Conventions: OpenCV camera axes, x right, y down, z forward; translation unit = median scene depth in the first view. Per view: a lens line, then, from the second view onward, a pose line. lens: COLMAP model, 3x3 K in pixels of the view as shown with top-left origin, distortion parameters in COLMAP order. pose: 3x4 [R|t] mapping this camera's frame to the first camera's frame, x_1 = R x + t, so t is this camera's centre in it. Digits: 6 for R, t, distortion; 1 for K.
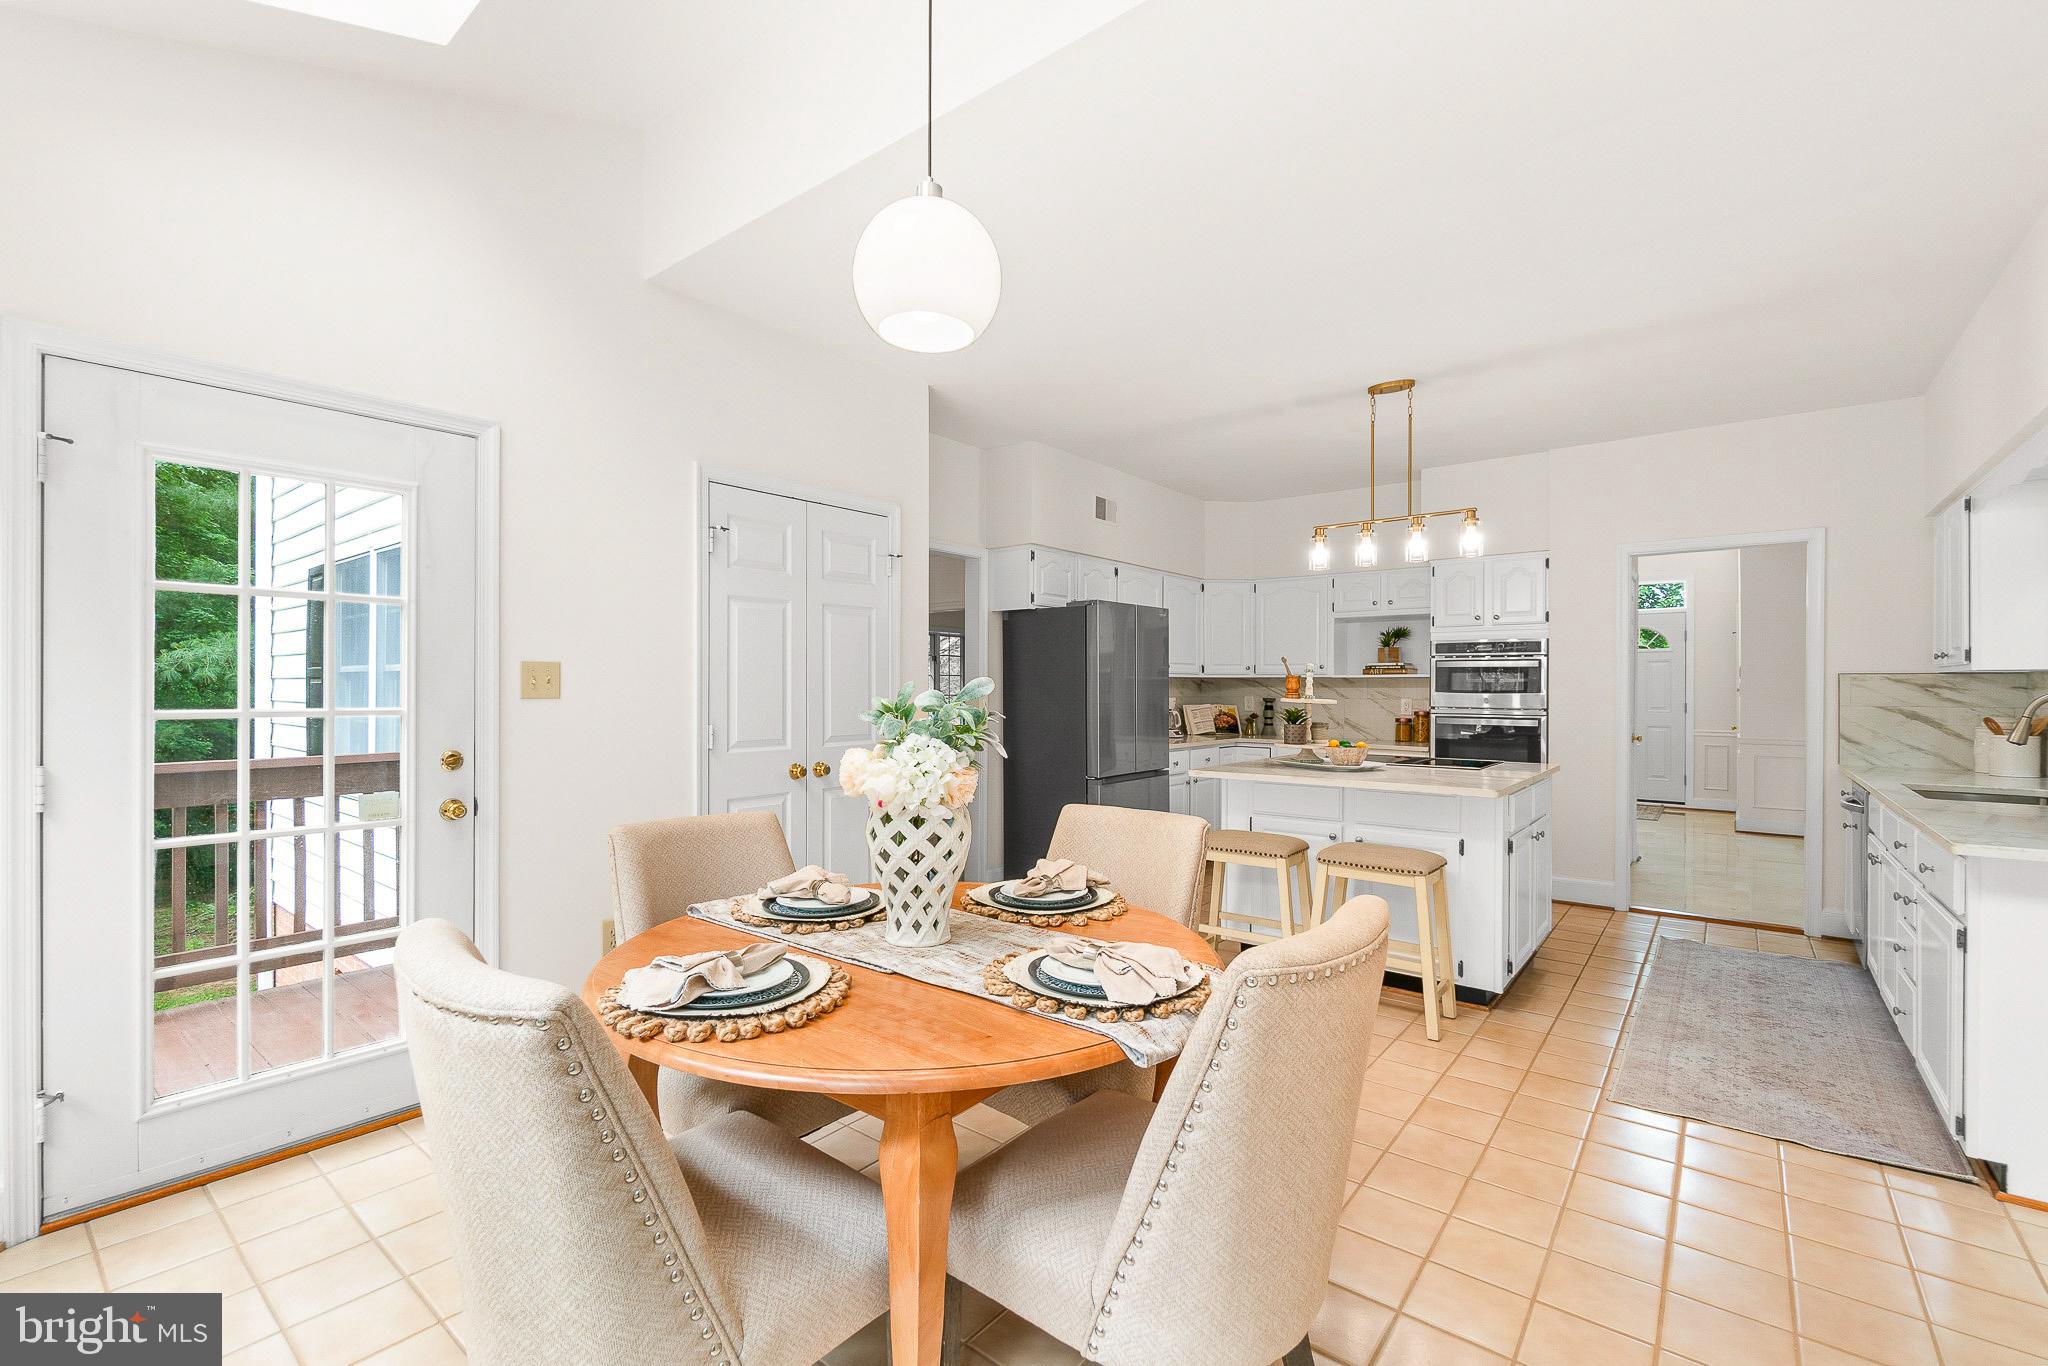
lens RADIAL K [[888.2, 0, 1015.0], [0, 888.2, 694.5], [0, 0, 1]] dist [-0.009068, 0.000566]
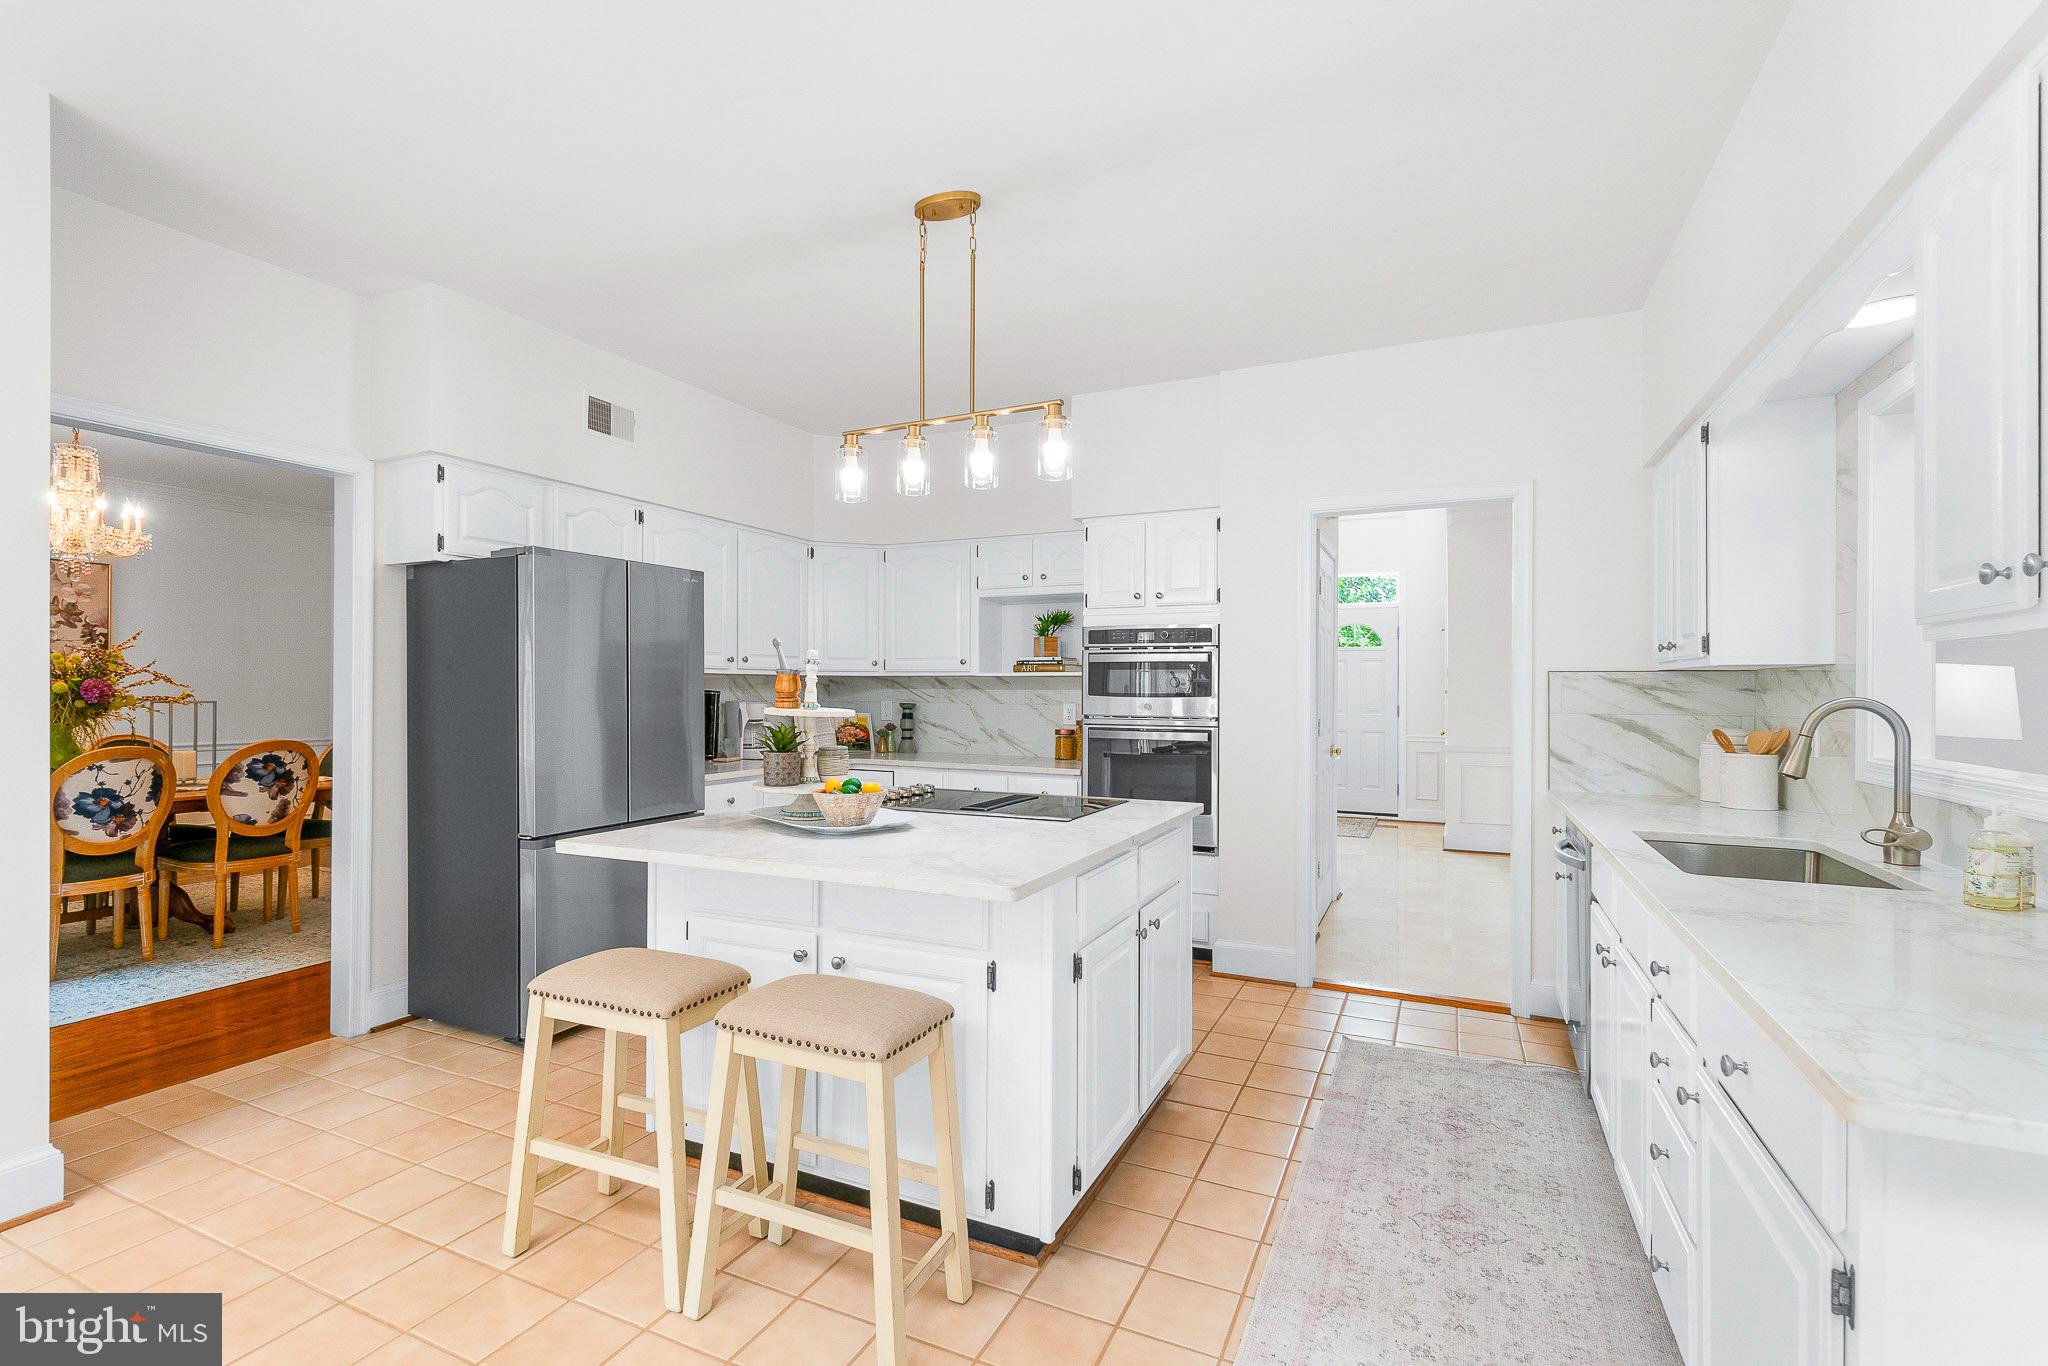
lens RADIAL K [[888.2, 0, 1041.3], [0, 888.2, 692.9], [0, 0, 1]] dist [-0.009068, 0.000566]
pose [[0.969543, -0.000675, 0.244919, 0.289090], [0.001553, 0.999993, -0.003391, -0.002789], [-0.244915, 0.003668, 0.969538, 0.327942]]
